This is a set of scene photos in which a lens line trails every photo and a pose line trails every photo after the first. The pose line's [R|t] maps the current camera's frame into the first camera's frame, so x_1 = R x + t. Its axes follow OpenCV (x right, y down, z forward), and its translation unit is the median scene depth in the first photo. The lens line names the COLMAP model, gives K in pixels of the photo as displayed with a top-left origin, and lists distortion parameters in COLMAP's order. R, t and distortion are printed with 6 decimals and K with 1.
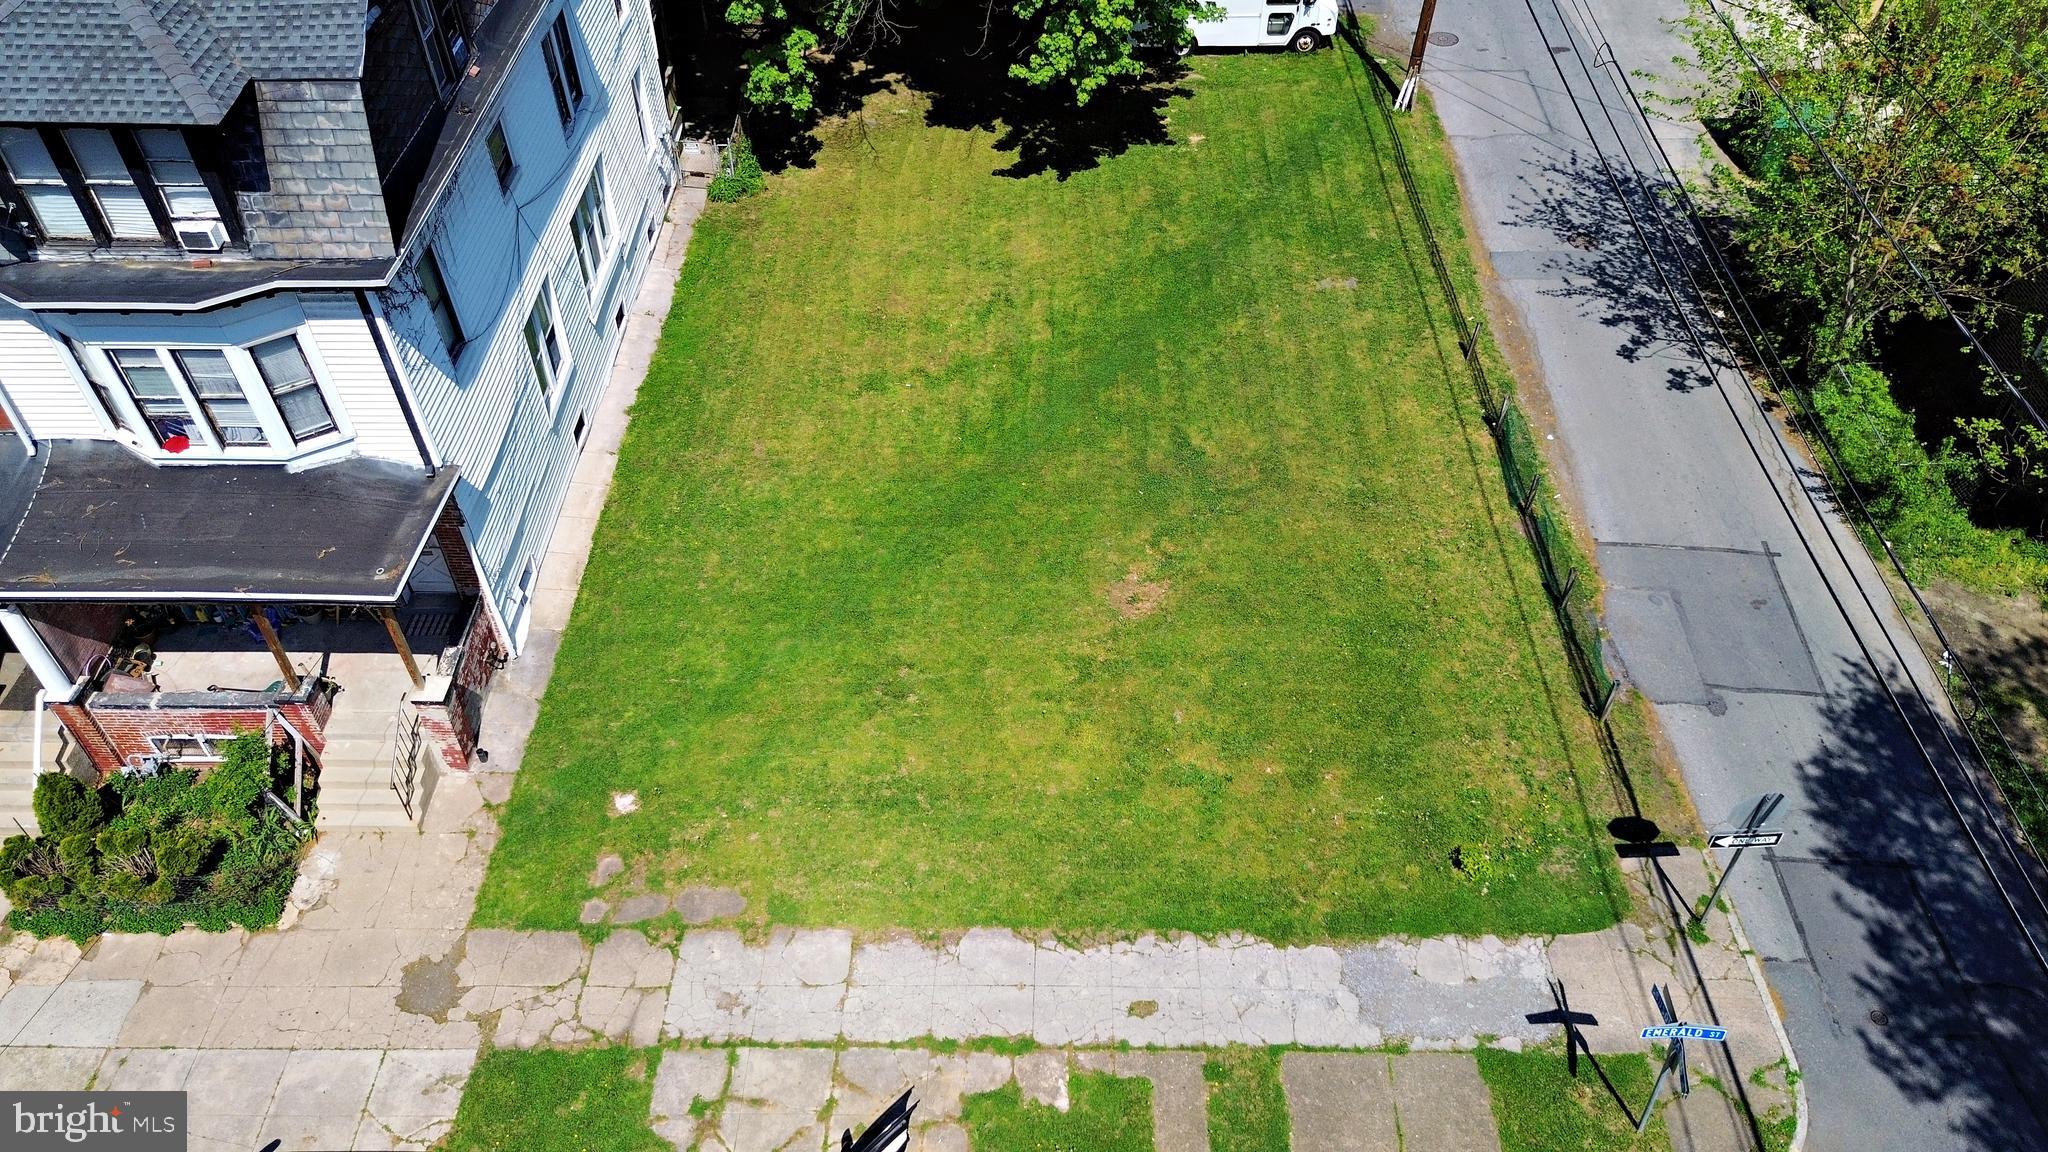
lens RADIAL K [[1451.7, 0, 1023.8], [0, 1451.7, 569.6], [0, 0, 1]] dist [0.062718, -0.060413]
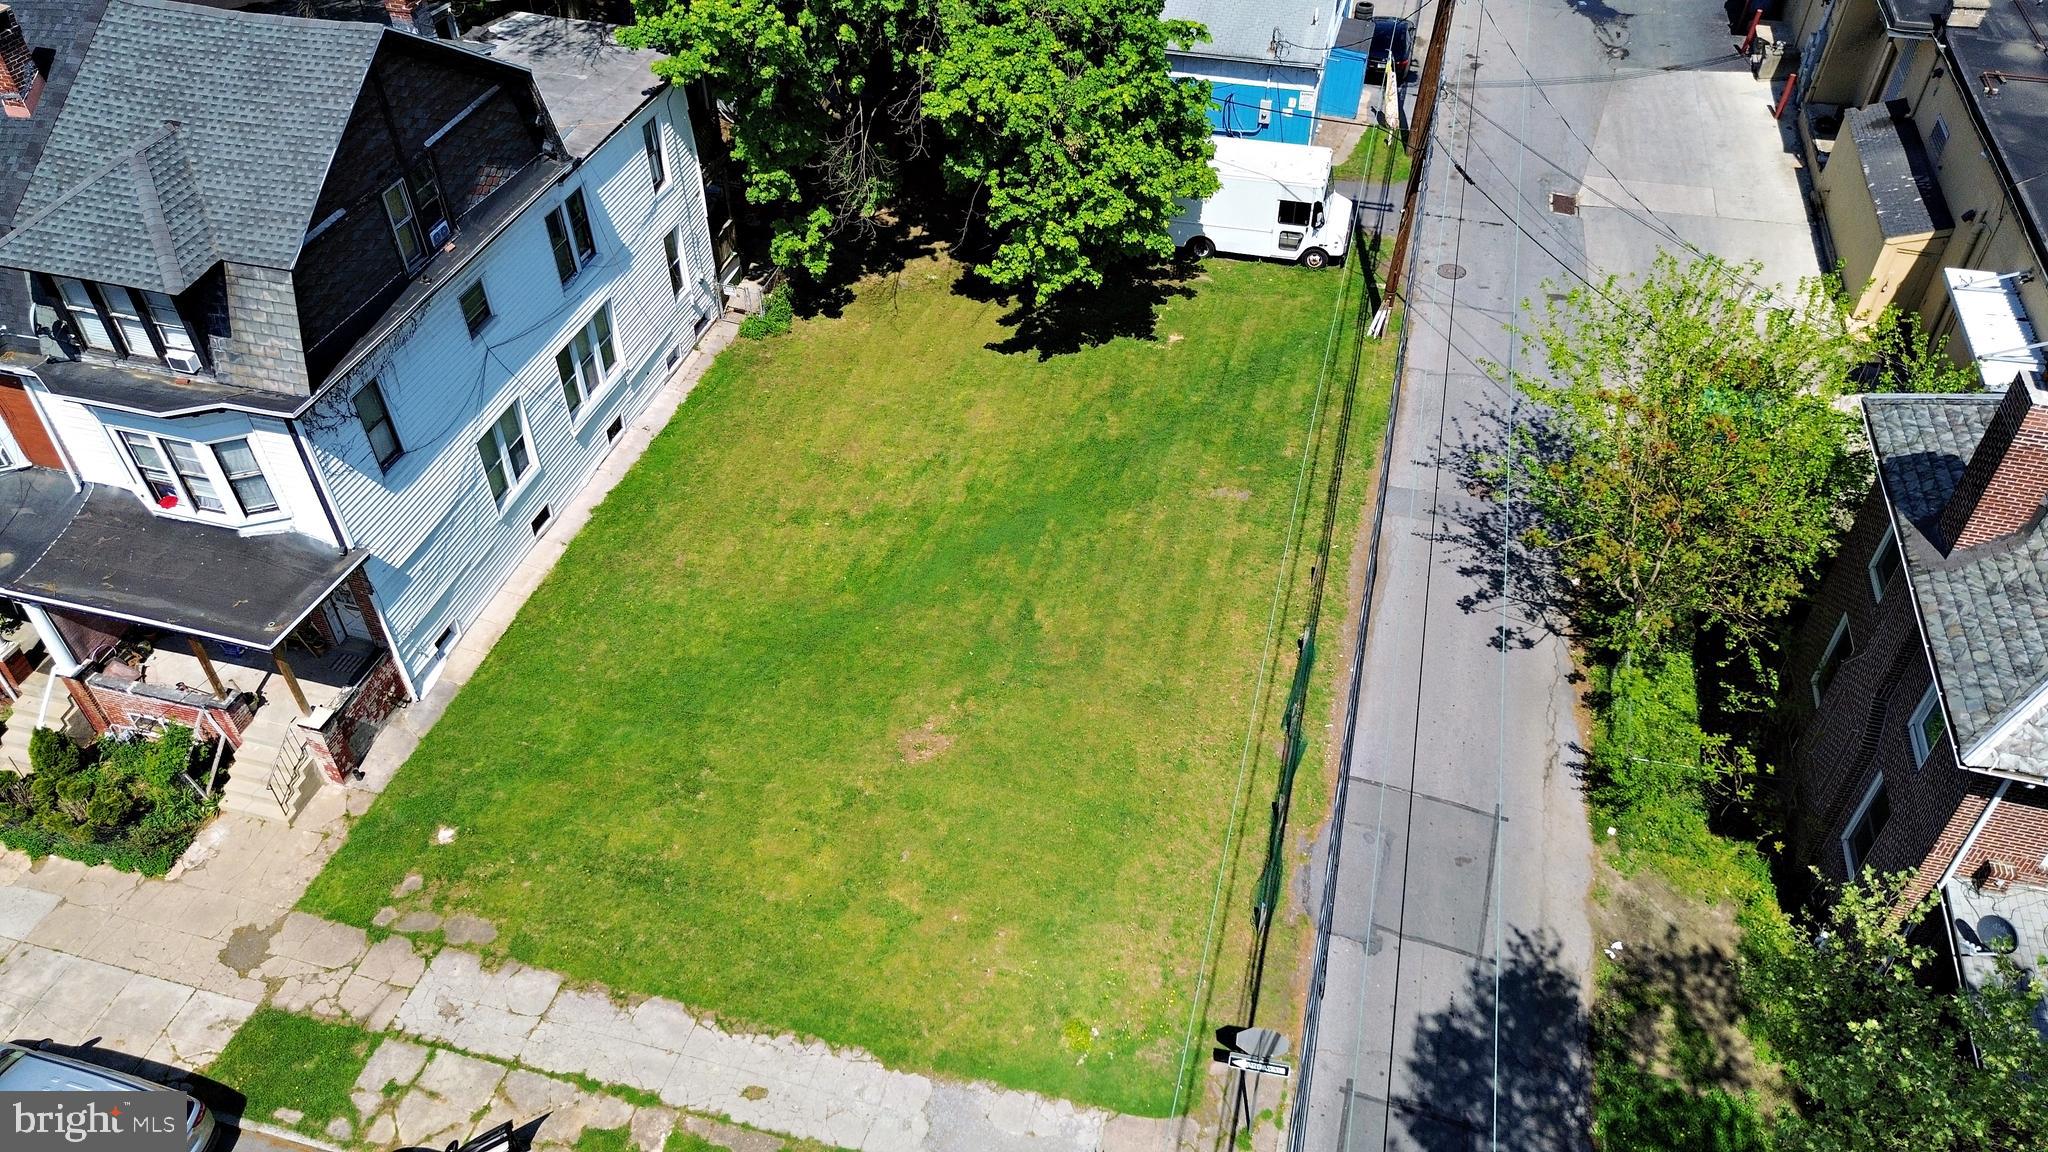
lens RADIAL K [[1451.7, 0, 1023.8], [0, 1451.7, 569.6], [0, 0, 1]] dist [0.062718, -0.060413]
pose [[0.968008, 0.168070, -0.186313, 0.401058], [-0.176776, 0.983762, -0.031022, -0.112118], [0.178073, 0.062965, 0.982001, -0.153684]]
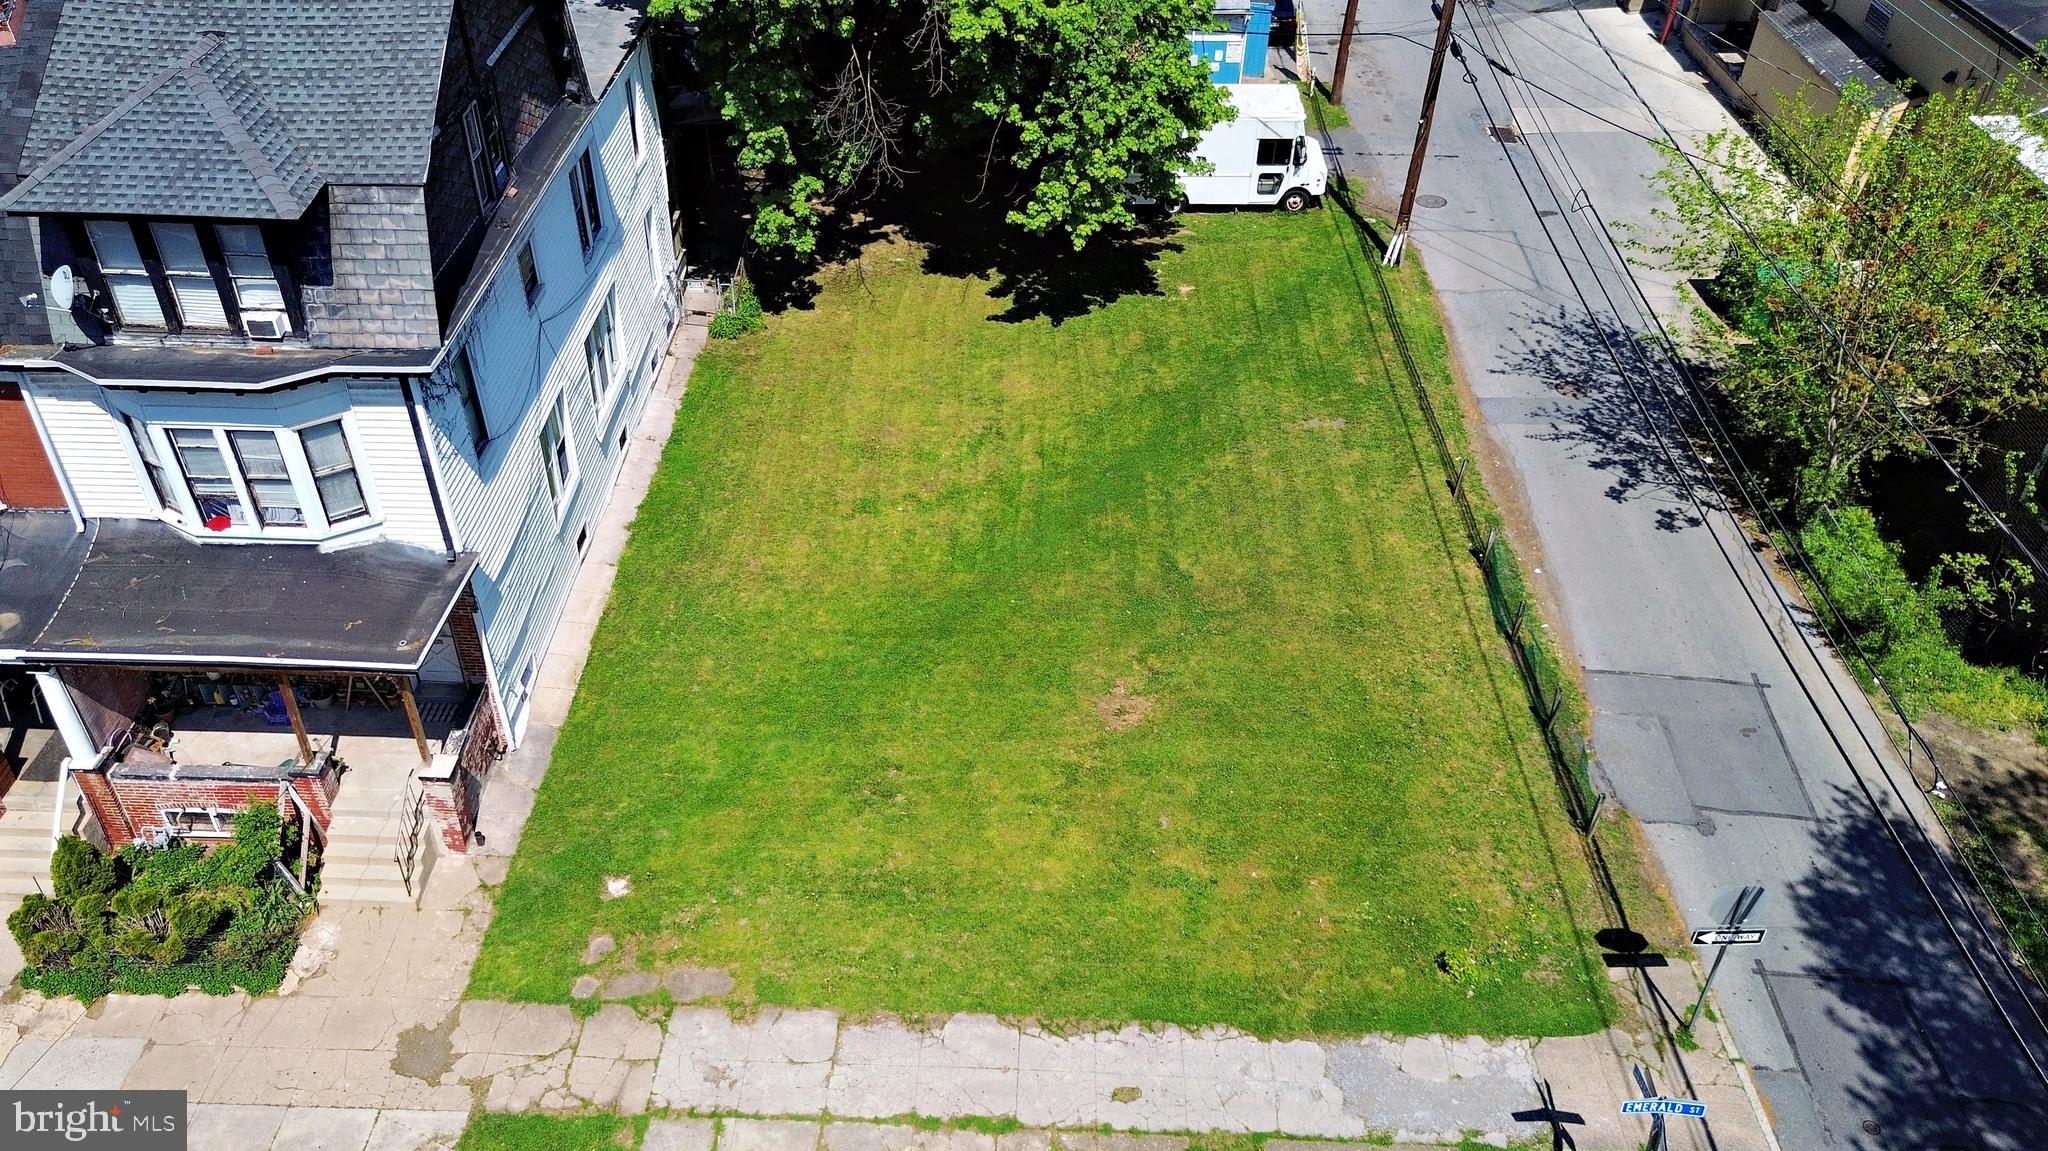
lens RADIAL K [[1545.3, 0, 959.2], [0, 1545.3, 604.5], [0, 0, 1]] dist [0.064318, -0.061493]
pose [[0.999384, 0.022215, -0.027168, -0.010341], [-0.025066, 0.993665, -0.109556, 0.077117], [0.024562, 0.110169, 0.993609, -0.091138]]
